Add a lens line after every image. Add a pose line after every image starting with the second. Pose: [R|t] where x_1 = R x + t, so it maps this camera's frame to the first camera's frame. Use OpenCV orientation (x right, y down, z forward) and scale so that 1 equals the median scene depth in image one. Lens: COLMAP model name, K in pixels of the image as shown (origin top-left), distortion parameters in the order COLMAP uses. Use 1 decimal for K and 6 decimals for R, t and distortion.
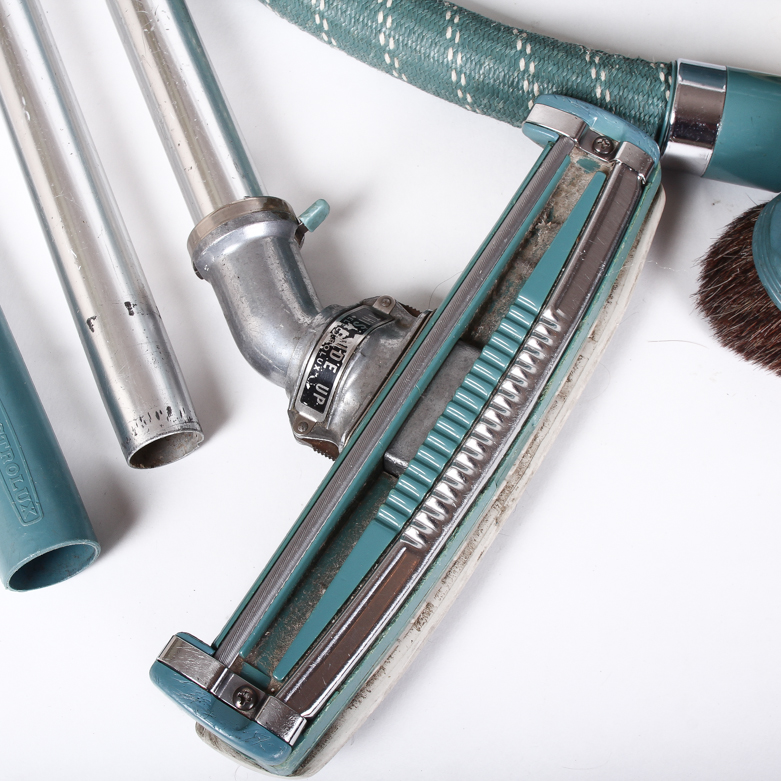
lens RADIAL K [[1355.0, 0, 387.6], [0, 1355.0, 392.2], [0, 0, 1]] dist [-0.075889, 0.000000]
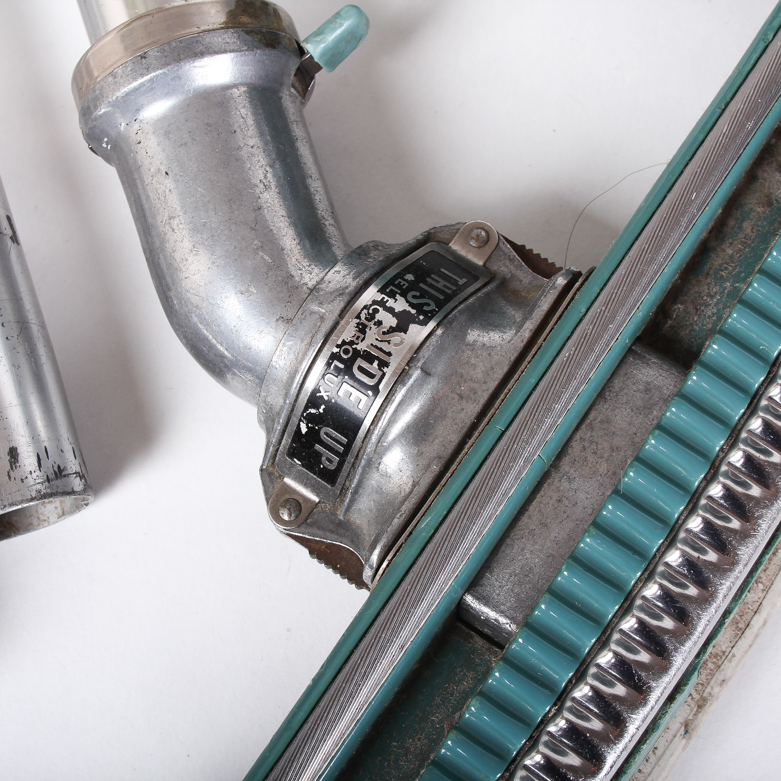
lens RADIAL K [[1355.0, 0, 391.1], [0, 1355.0, 393.3], [0, 0, 1]] dist [-0.075889, 0.000000]
pose [[0.998440, 0.050678, -0.023447, -0.018412], [-0.045468, 0.981599, 0.185462, -0.103017], [0.032414, -0.184106, 0.982372, 0.541988]]
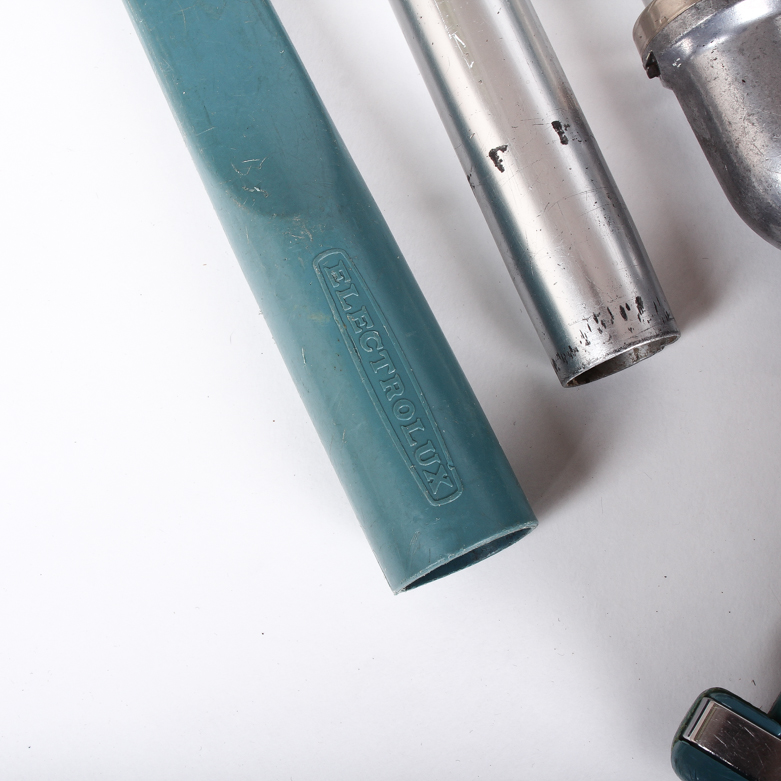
lens RADIAL K [[1355.0, 0, 389.8], [0, 1355.0, 391.1], [0, 0, 1]] dist [-0.075889, 0.000000]
pose [[0.998871, -0.001808, -0.047464, -0.247353], [0.011054, 0.980686, 0.195275, -0.069592], [0.046194, -0.195579, 0.979599, 0.381294]]
